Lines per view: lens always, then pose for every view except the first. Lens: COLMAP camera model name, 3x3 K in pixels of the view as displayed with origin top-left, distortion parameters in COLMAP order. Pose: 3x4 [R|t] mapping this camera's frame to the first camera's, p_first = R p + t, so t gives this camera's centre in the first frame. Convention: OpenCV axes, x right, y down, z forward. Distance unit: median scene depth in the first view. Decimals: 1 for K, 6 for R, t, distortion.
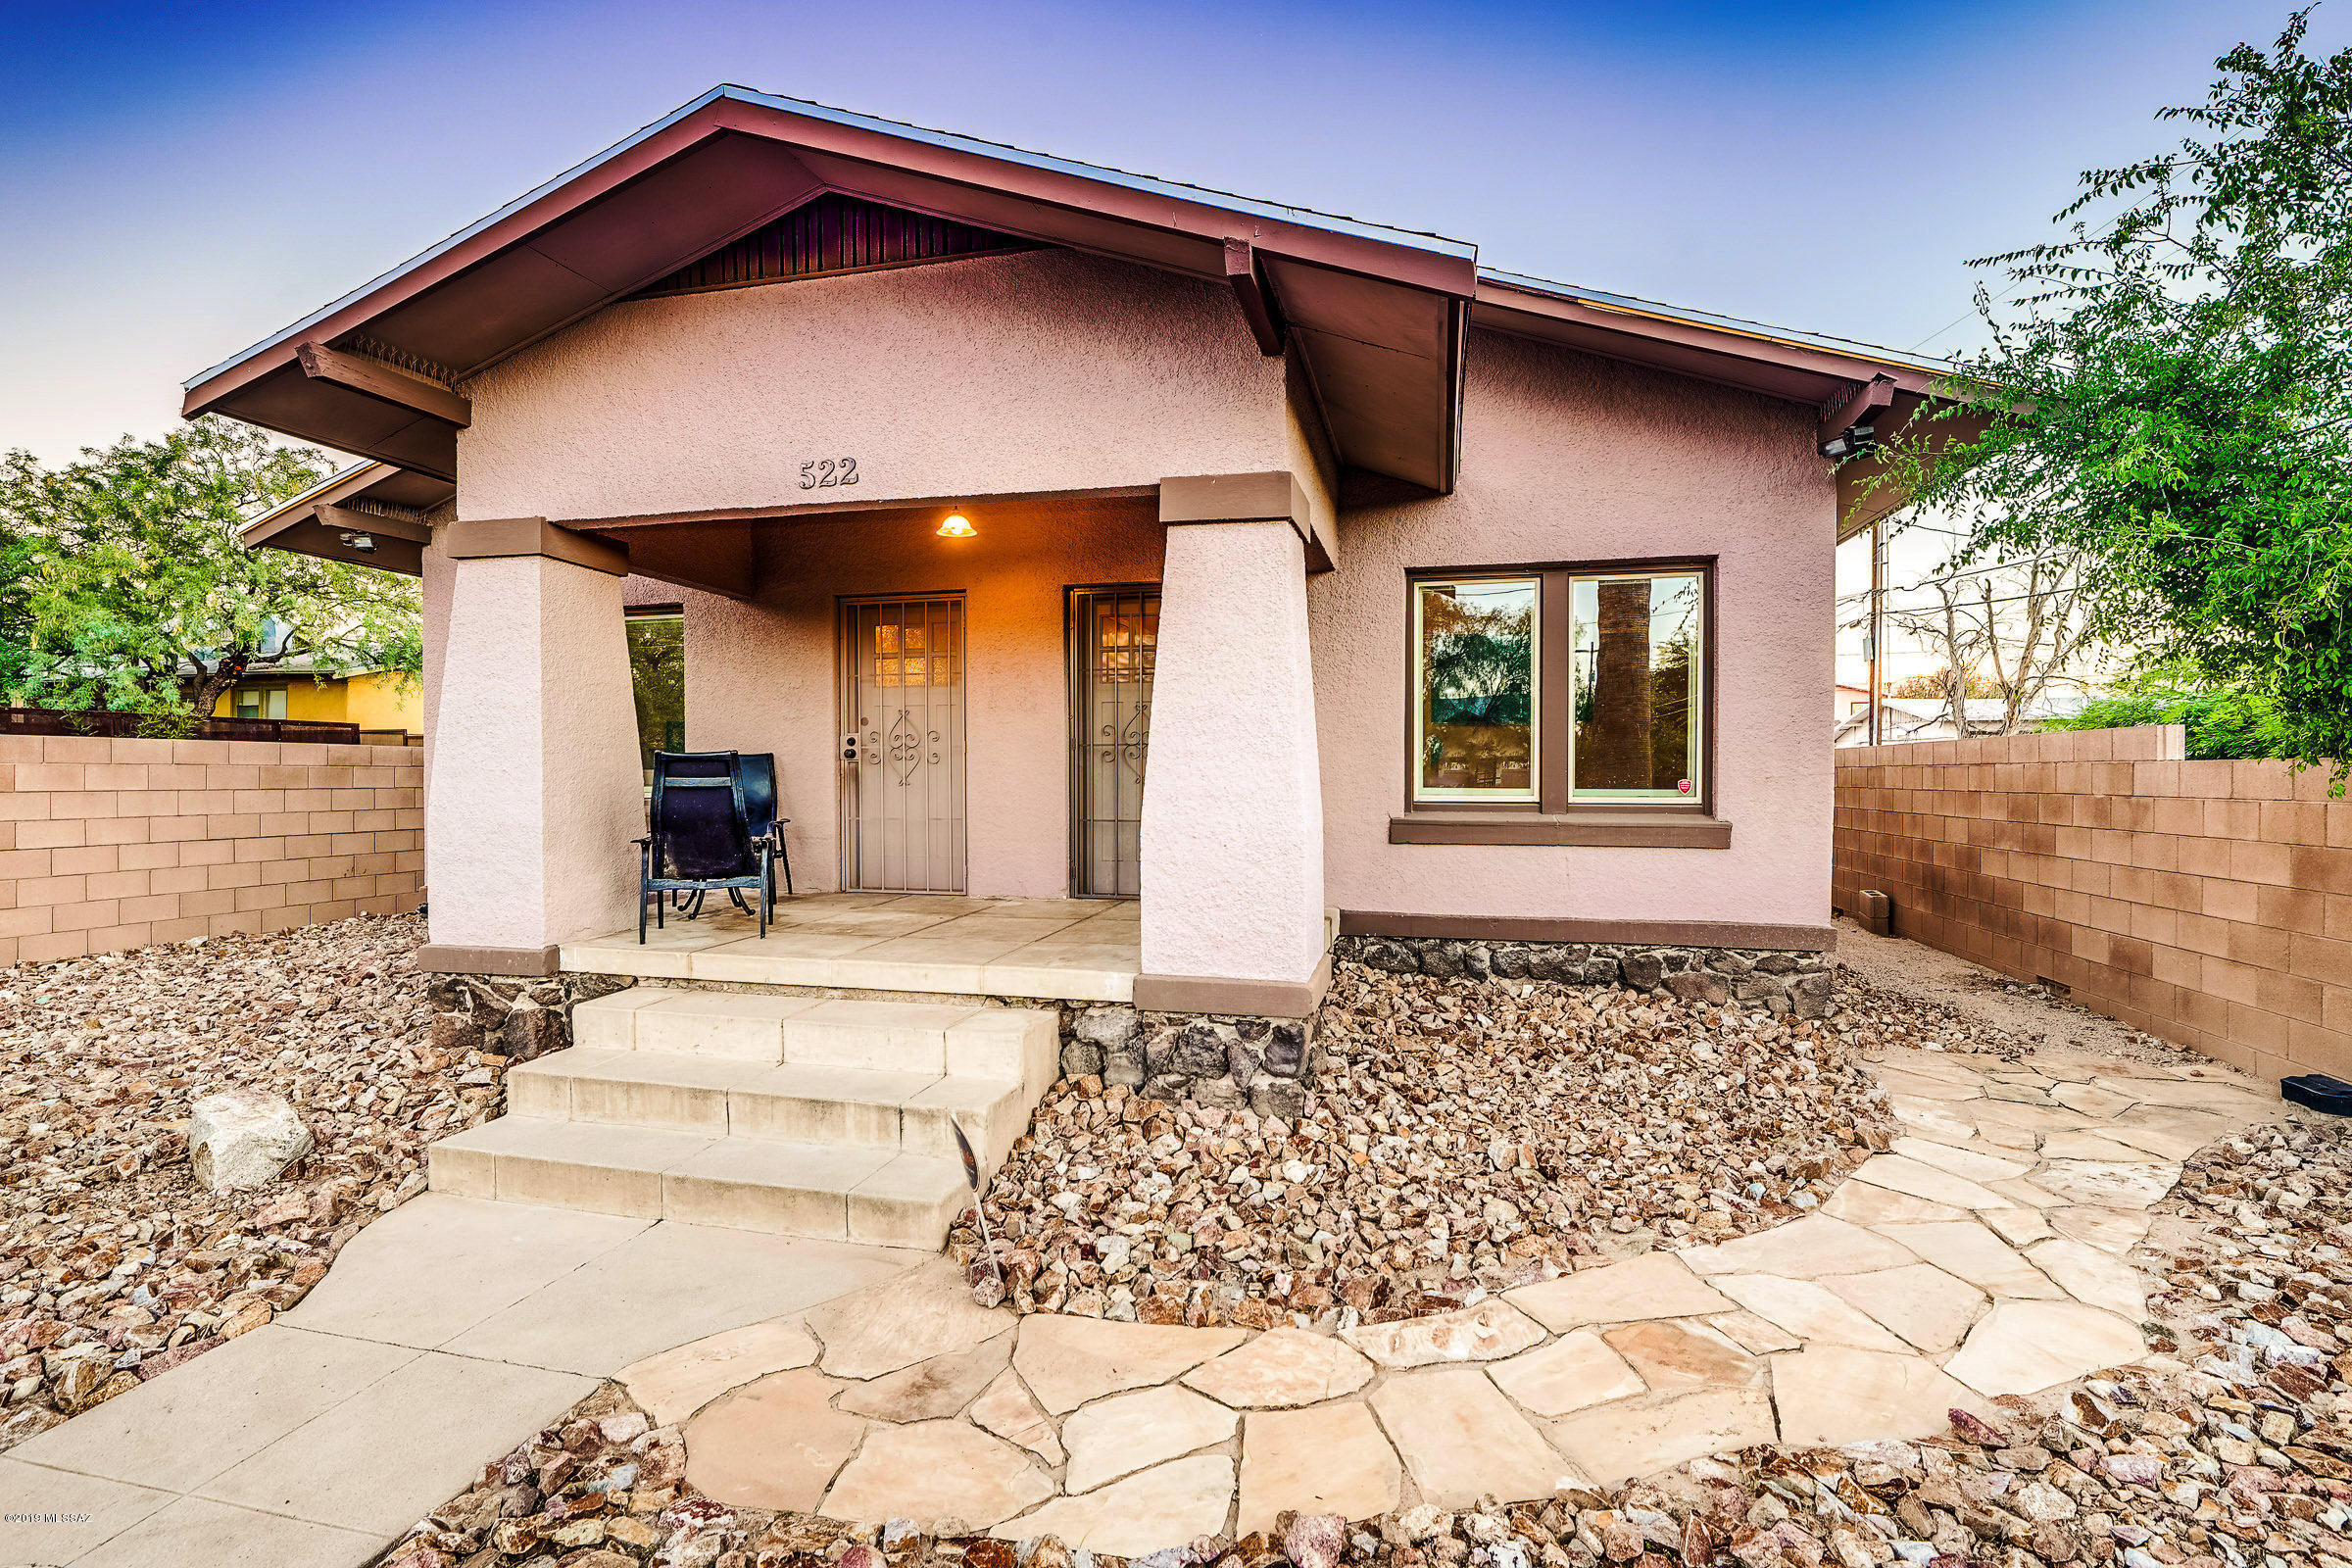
lens RADIAL K [[1087.9, 0, 1179.0], [0, 1087.9, 779.7], [0, 0, 1]] dist [-0.002681, -0.000434]
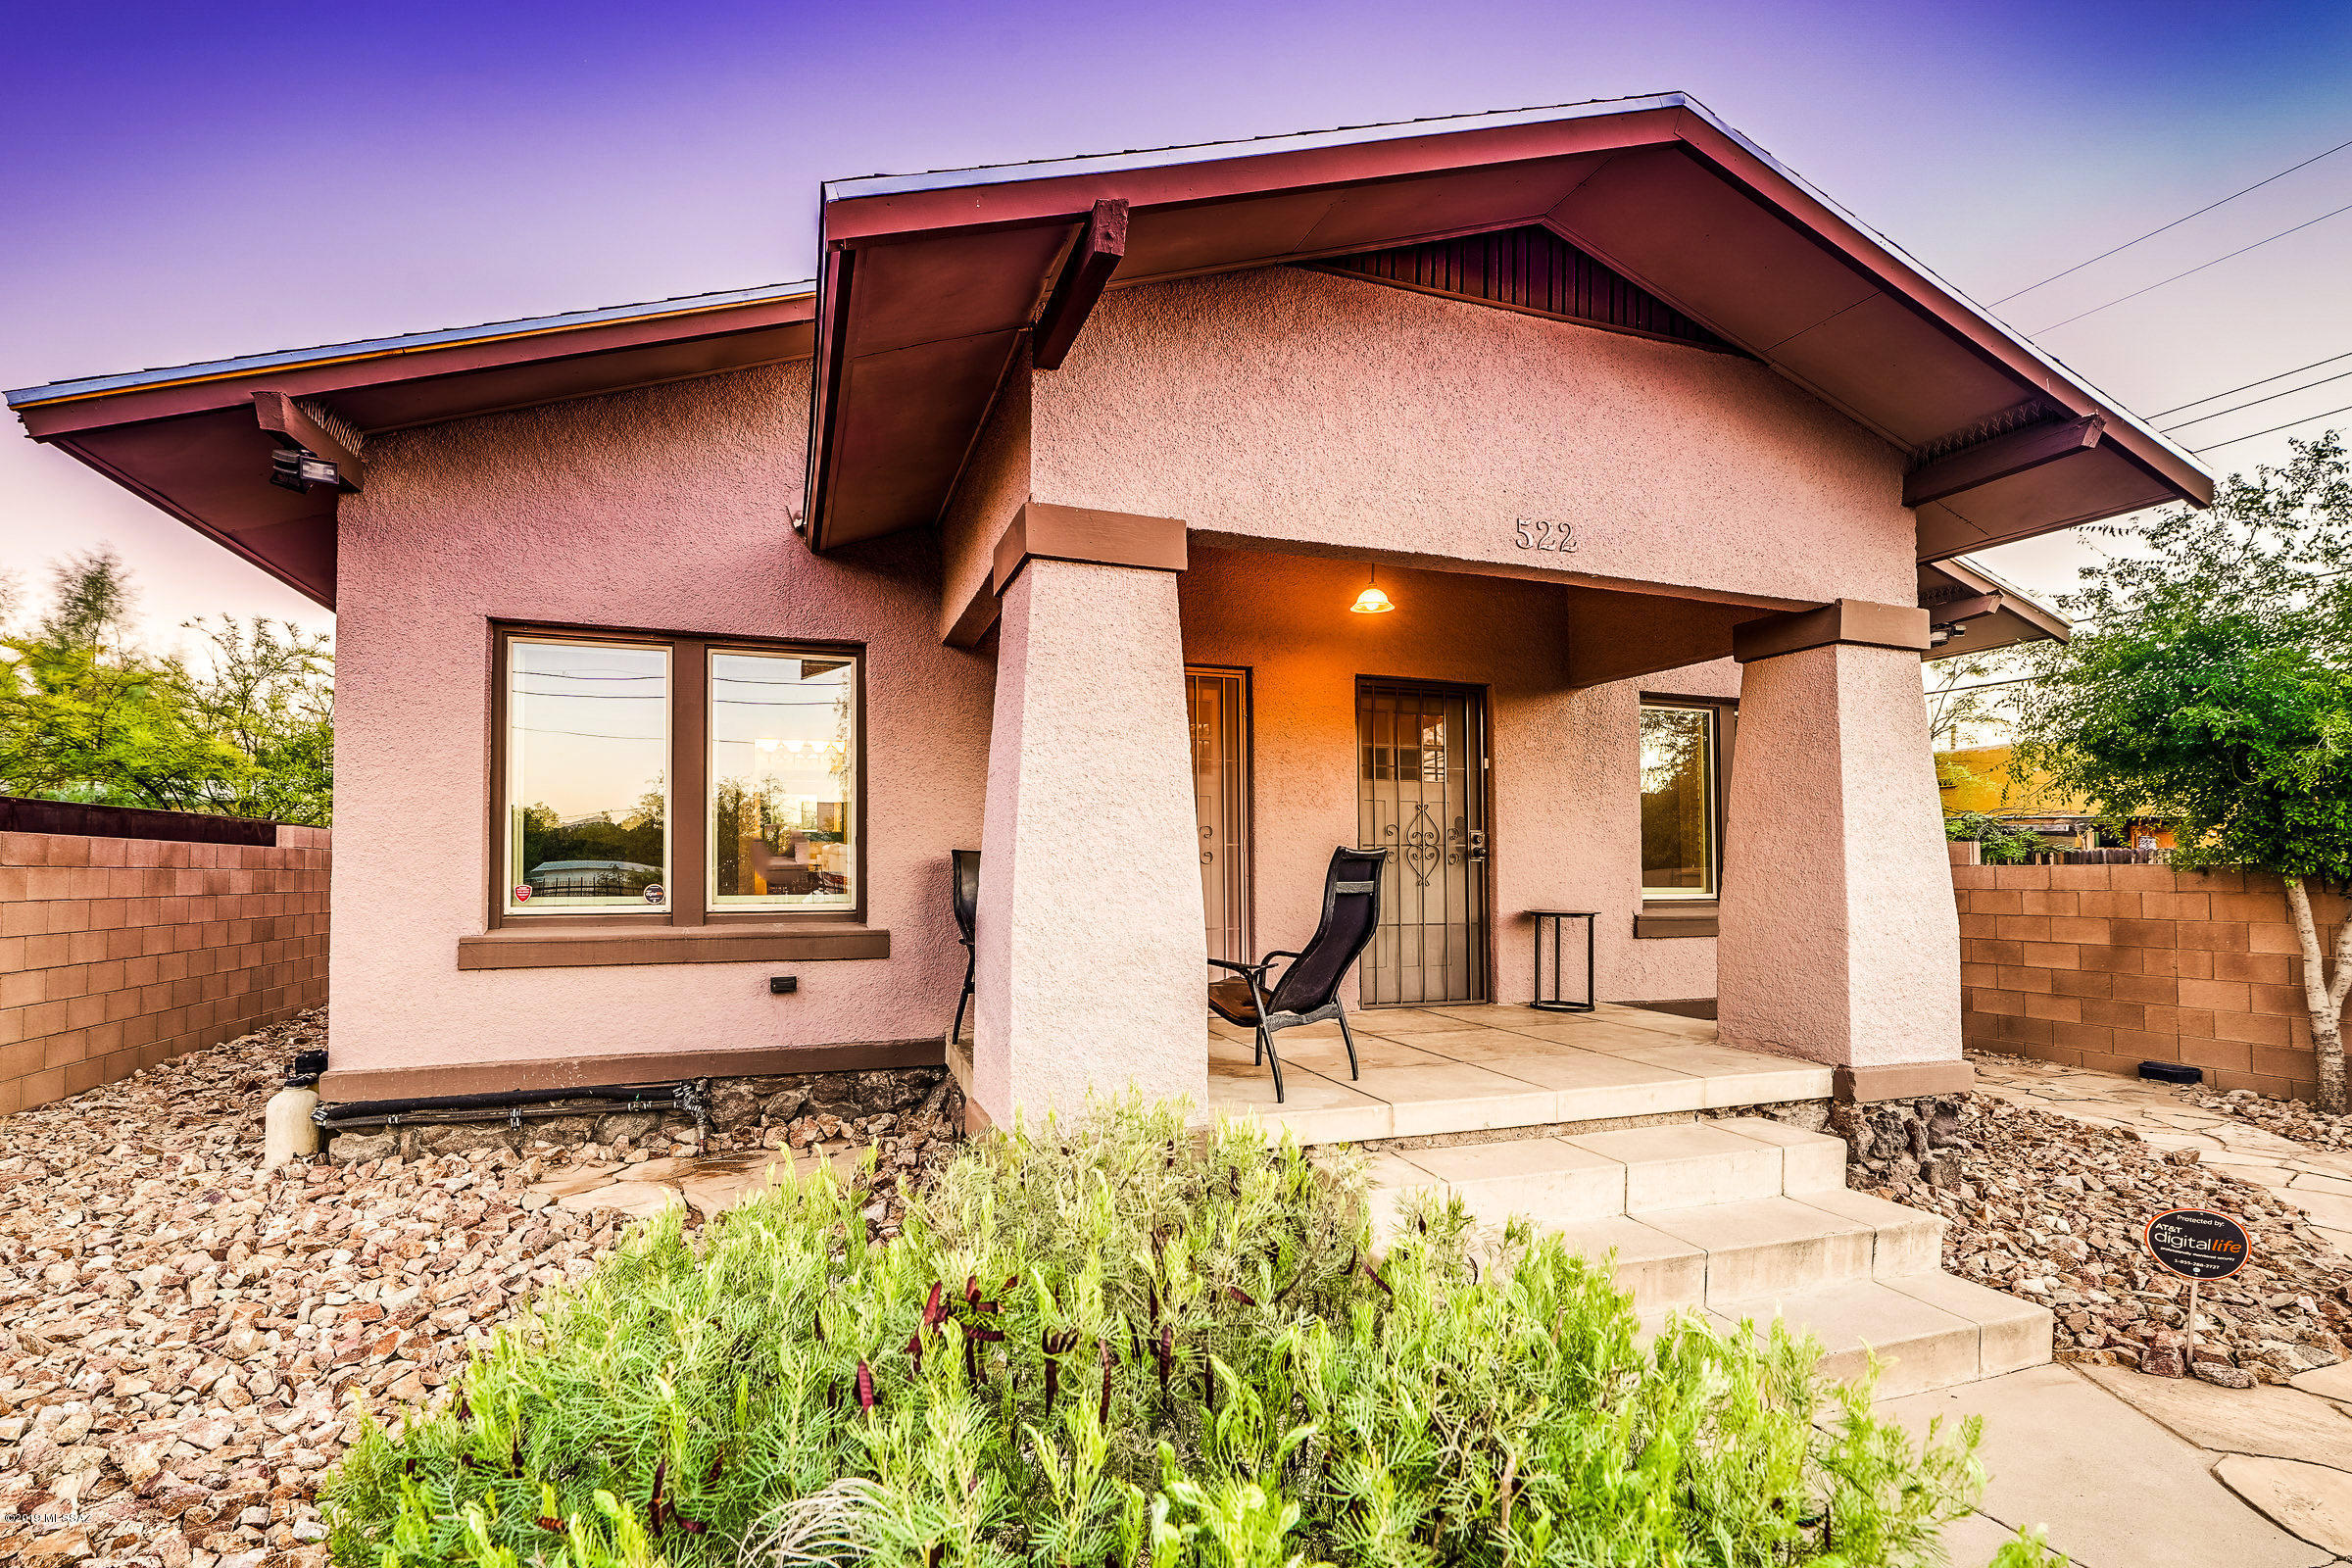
lens RADIAL K [[1085.7, 0, 1176.0], [0, 1085.7, 832.9], [0, 0, 1]] dist [-0.001799, 0.000014]
pose [[0.836689, 0.019482, 0.547332, -1.032760], [0.004718, 0.999074, -0.042774, -0.004068], [-0.547658, 0.038371, 0.835822, 0.430322]]
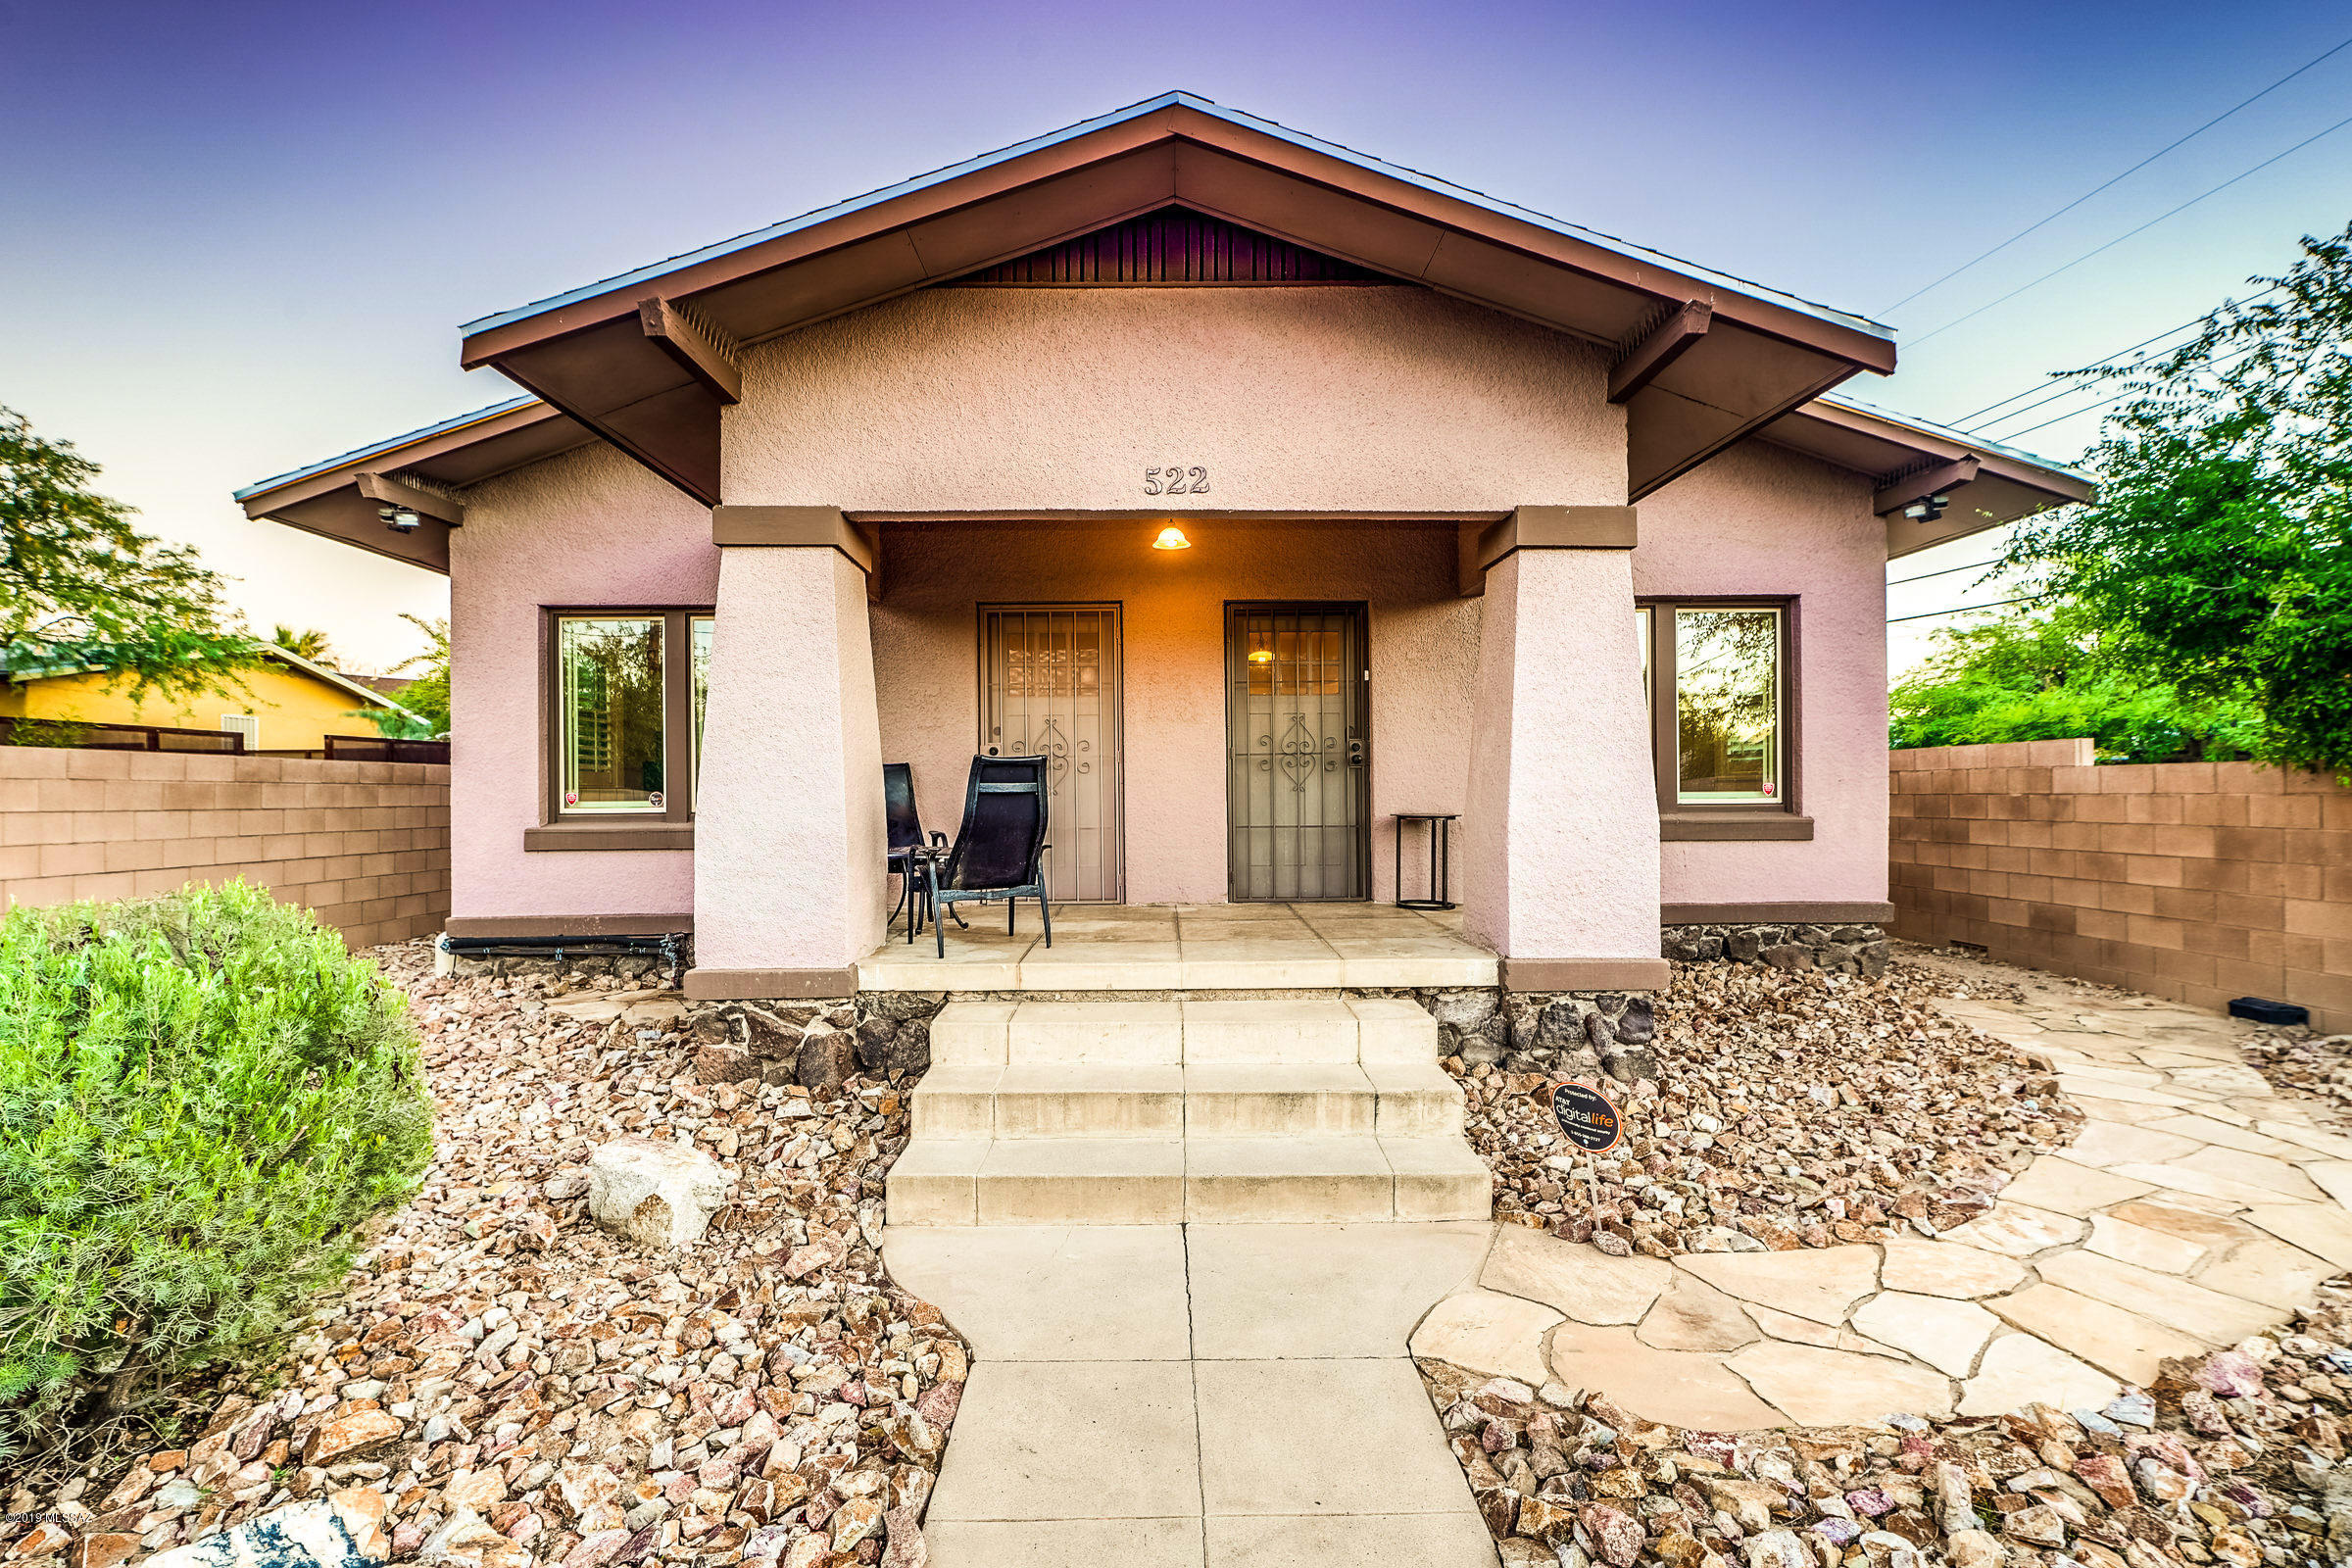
lens RADIAL K [[1065.2, 0, 1176.0], [0, 1065.2, 784.0], [0, 0, 1]] dist [0.004470, -0.000939]
pose [[0.968690, -0.005607, 0.248212, -0.559440], [0.009476, 0.999851, -0.014396, 0.014560], [-0.248094, 0.016297, 0.968599, 0.042631]]
